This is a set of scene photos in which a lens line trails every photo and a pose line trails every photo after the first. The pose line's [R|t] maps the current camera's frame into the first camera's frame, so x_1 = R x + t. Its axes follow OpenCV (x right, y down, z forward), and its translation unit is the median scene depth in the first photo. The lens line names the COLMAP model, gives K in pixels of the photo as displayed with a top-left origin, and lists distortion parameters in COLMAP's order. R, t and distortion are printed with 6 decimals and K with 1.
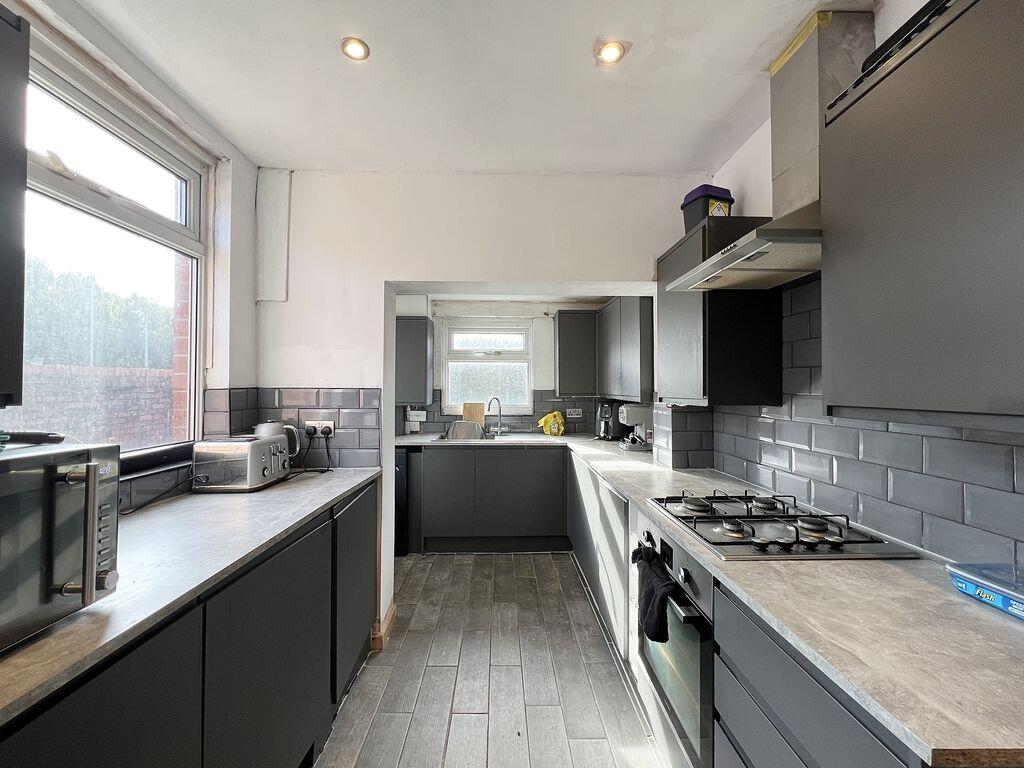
lens RADIAL K [[421.3, 0, 512.0], [0, 421.3, 384.0], [0, 0, 1]] dist [-0.000370, 0.000221]
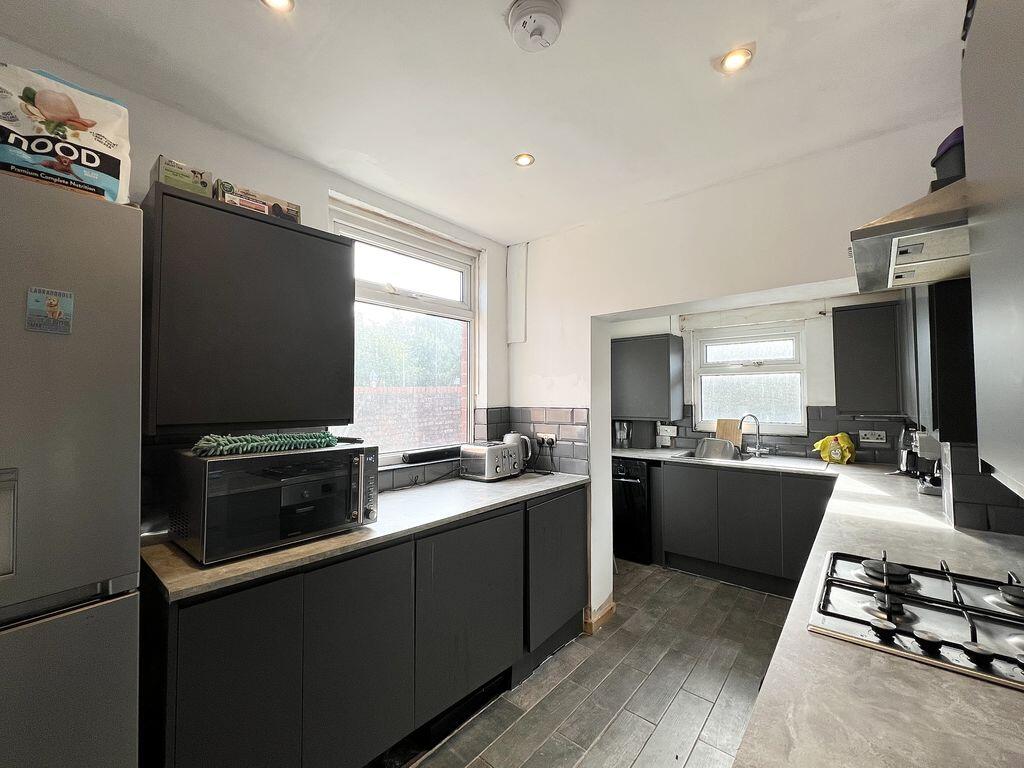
lens RADIAL K [[421.3, 0, 512.0], [0, 421.3, 384.0], [0, 0, 1]] dist [-0.000370, 0.000221]
pose [[0.748846, -0.027595, -0.662169, 0.307079], [0.014703, 0.999579, -0.025028, -0.031092], [0.662580, 0.009006, 0.748937, -0.017862]]
